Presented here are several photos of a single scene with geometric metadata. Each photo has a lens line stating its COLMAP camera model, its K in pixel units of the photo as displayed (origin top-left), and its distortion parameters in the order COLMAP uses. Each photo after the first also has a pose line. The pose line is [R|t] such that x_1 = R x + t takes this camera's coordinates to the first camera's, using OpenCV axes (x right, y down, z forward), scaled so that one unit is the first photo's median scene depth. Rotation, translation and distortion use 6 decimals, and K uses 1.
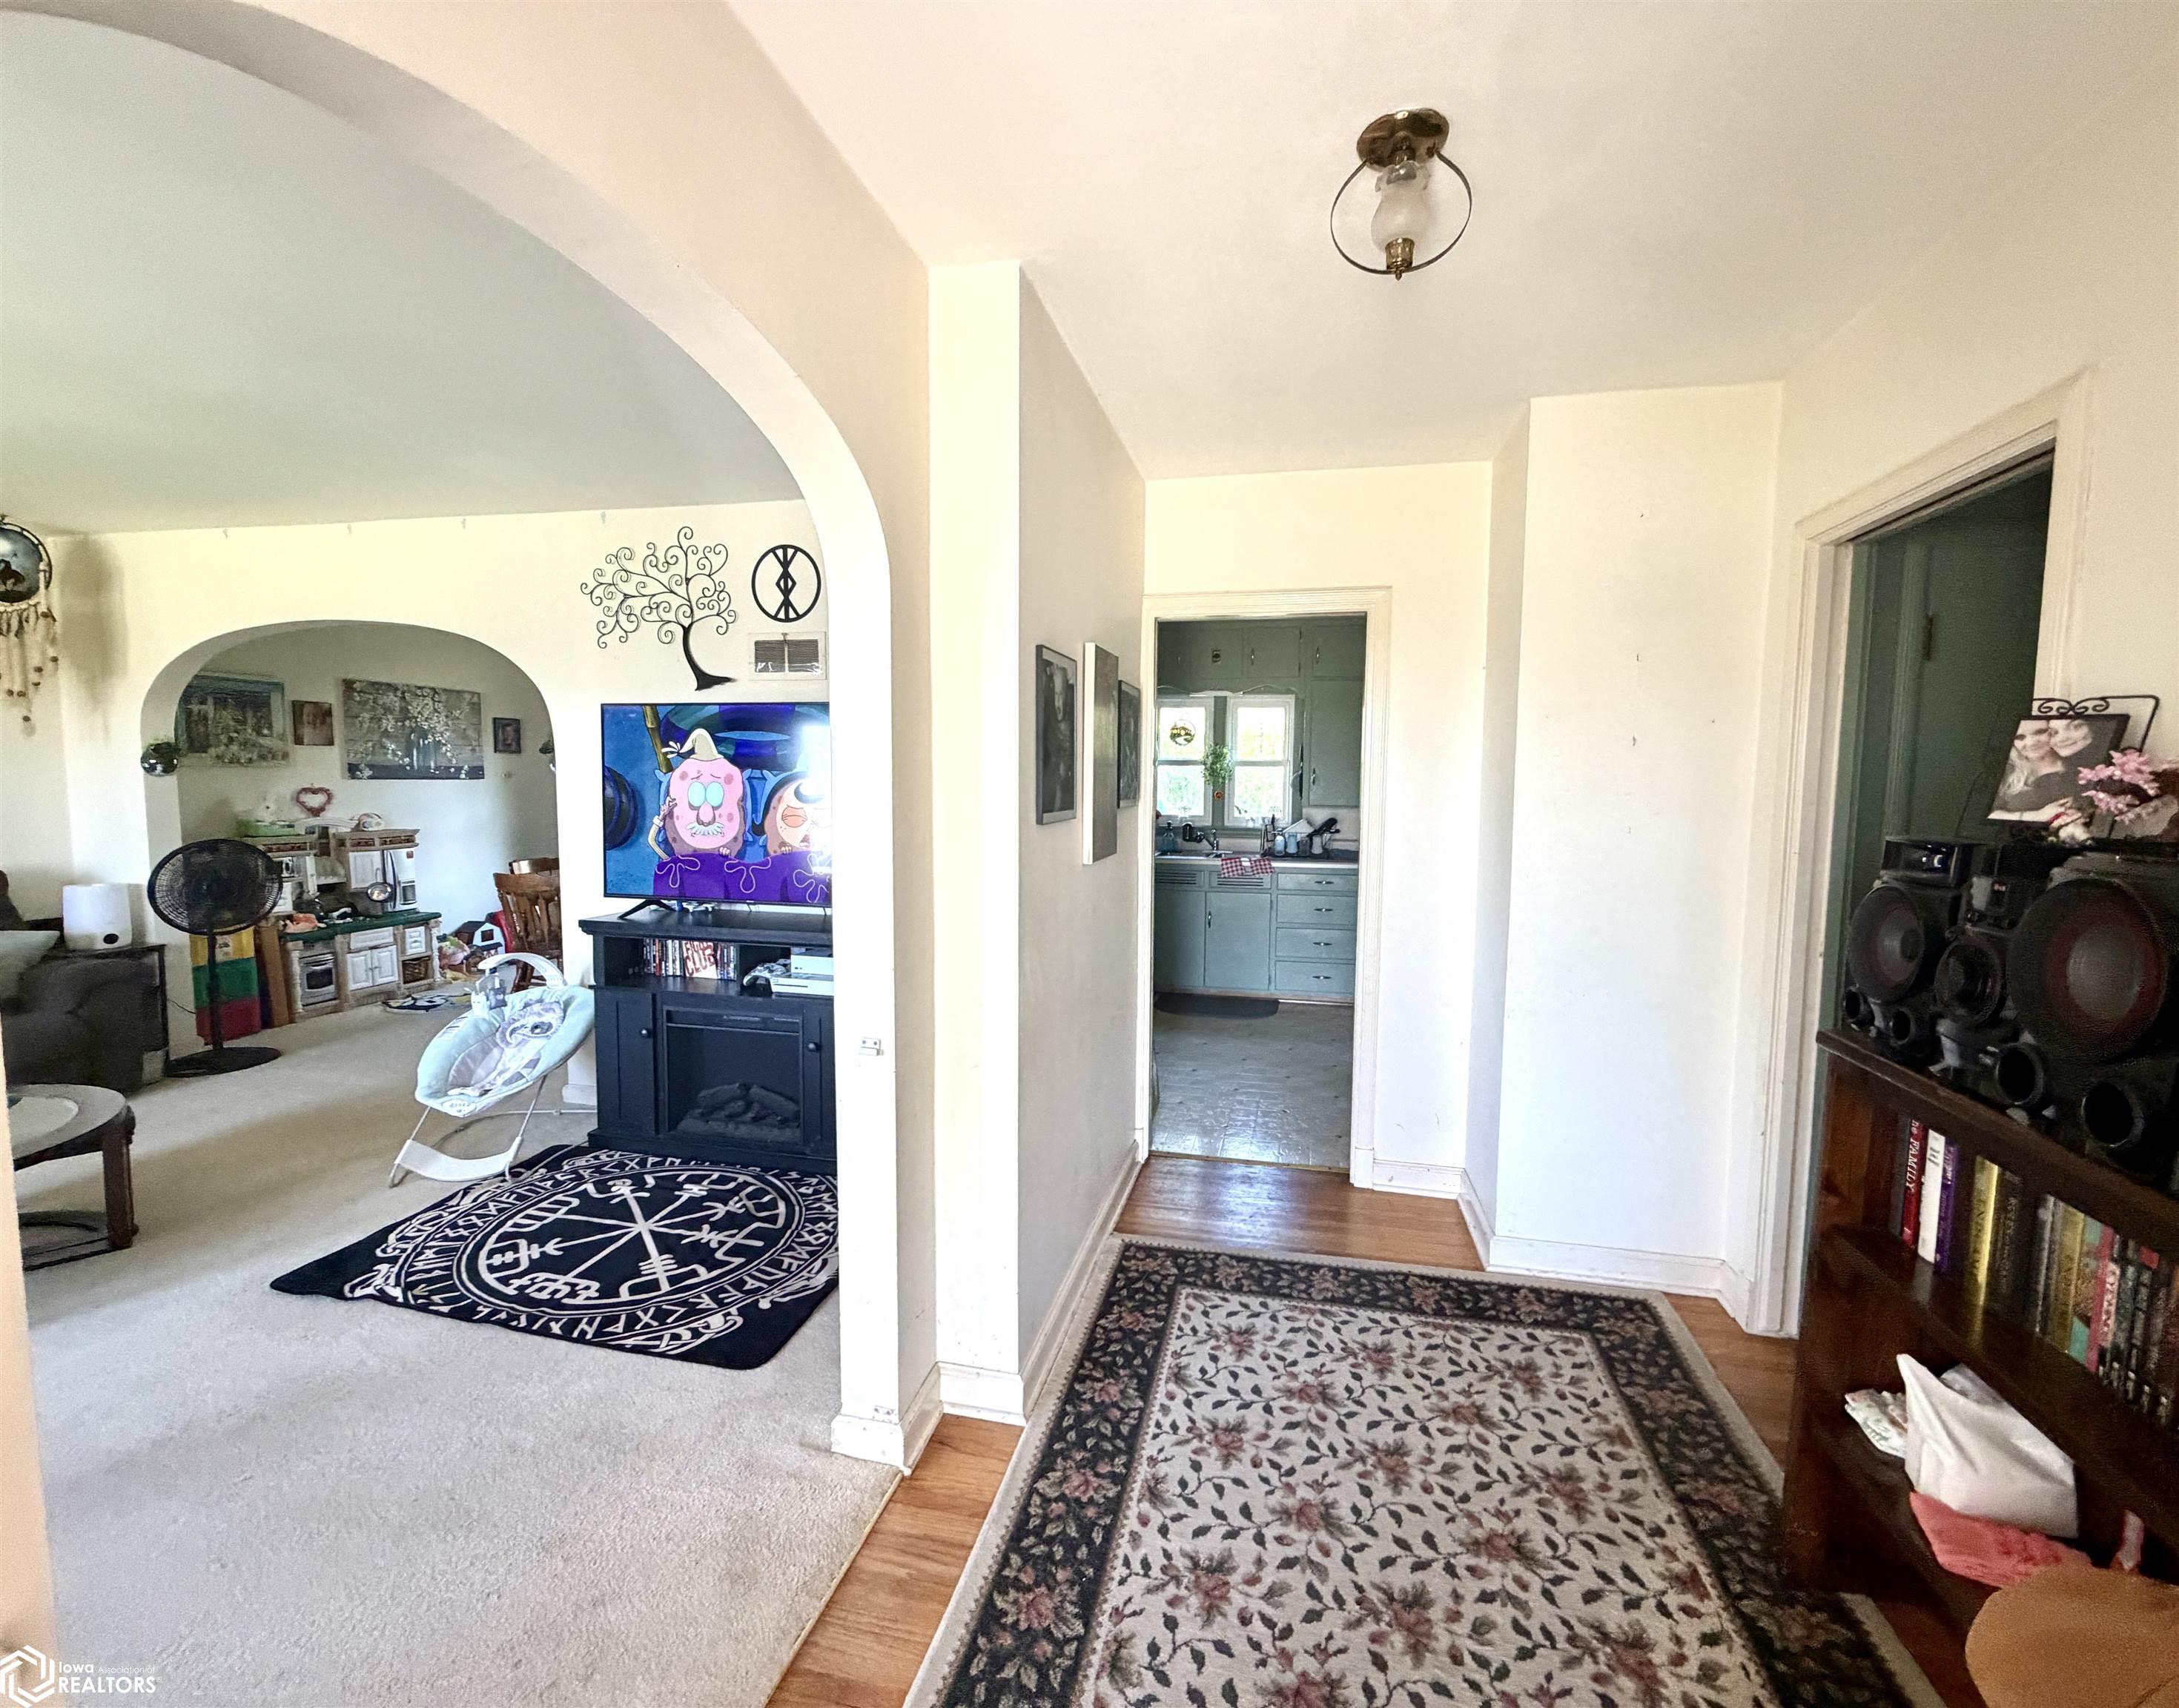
lens RADIAL K [[914.2, 0, 1121.3], [0, 914.2, 854.5], [0, 0, 1]] dist [-0.001738, -0.000371]
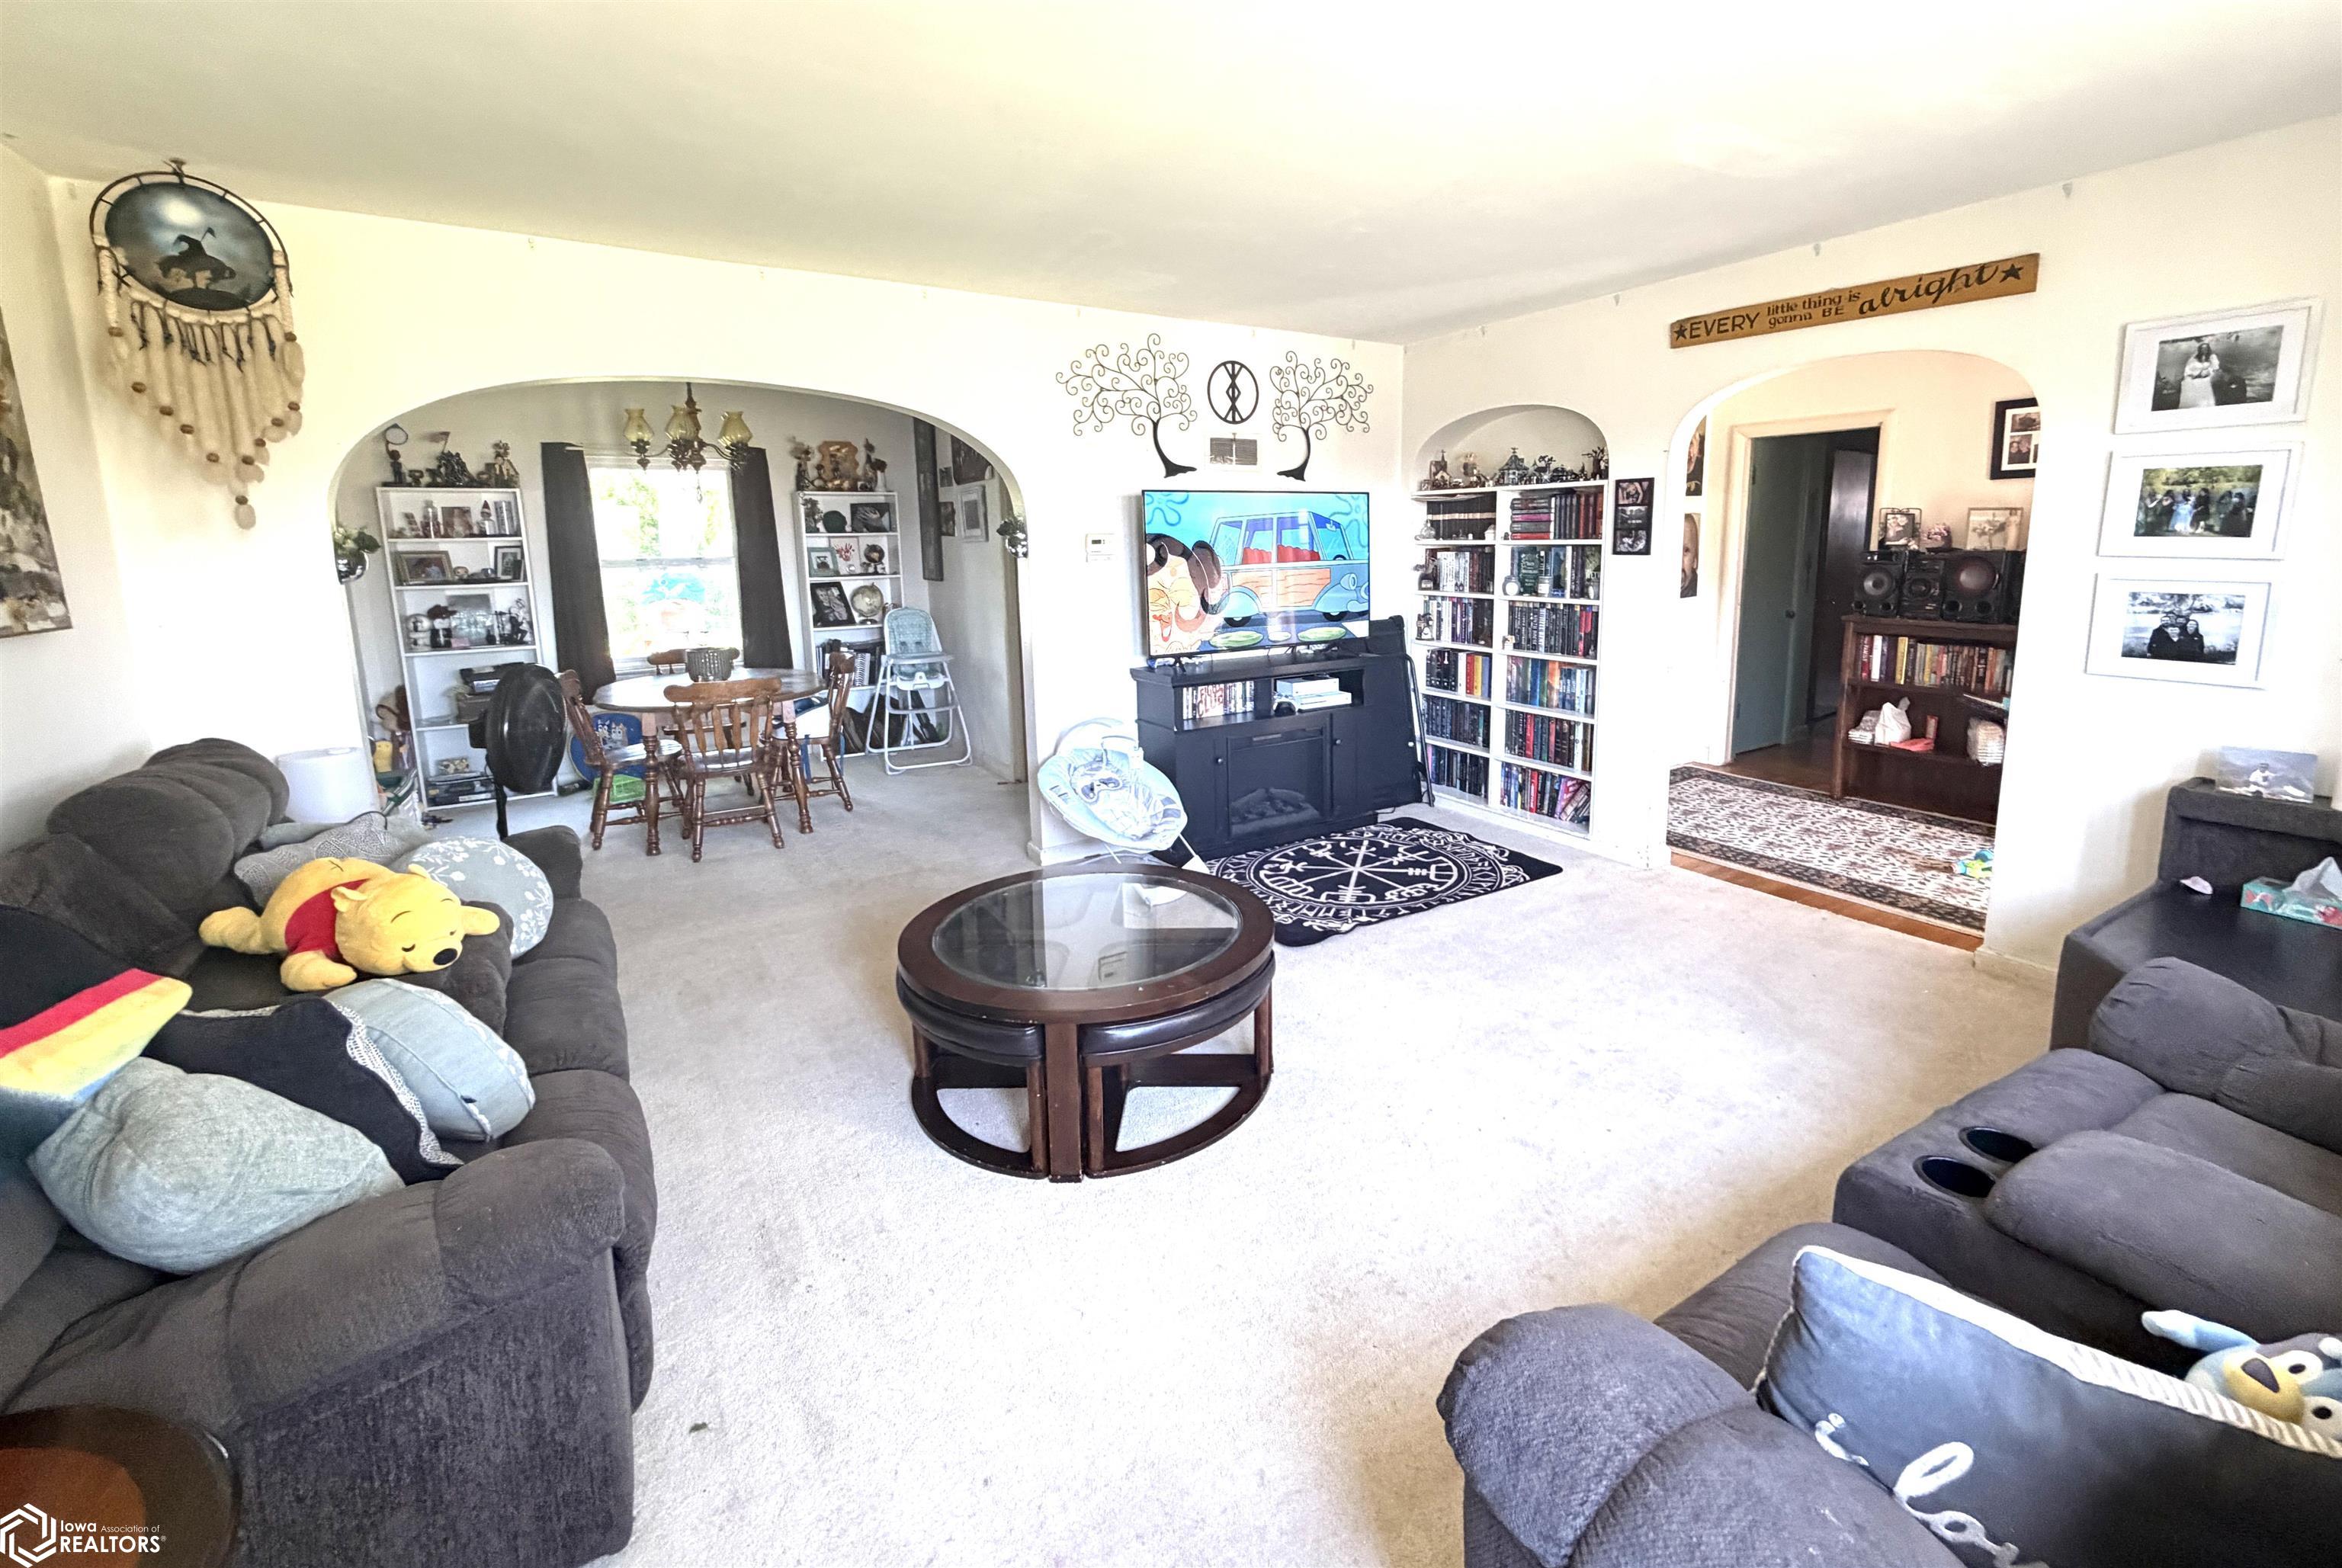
lens RADIAL K [[1045.9, 0, 1179.3], [0, 1045.9, 701.4], [0, 0, 1]] dist [-0.002129, -0.000227]
pose [[0.702984, -0.136065, 0.698069, -1.460119], [0.084342, 0.990552, 0.108138, -0.040185], [-0.706187, -0.017143, 0.707818, 0.038000]]
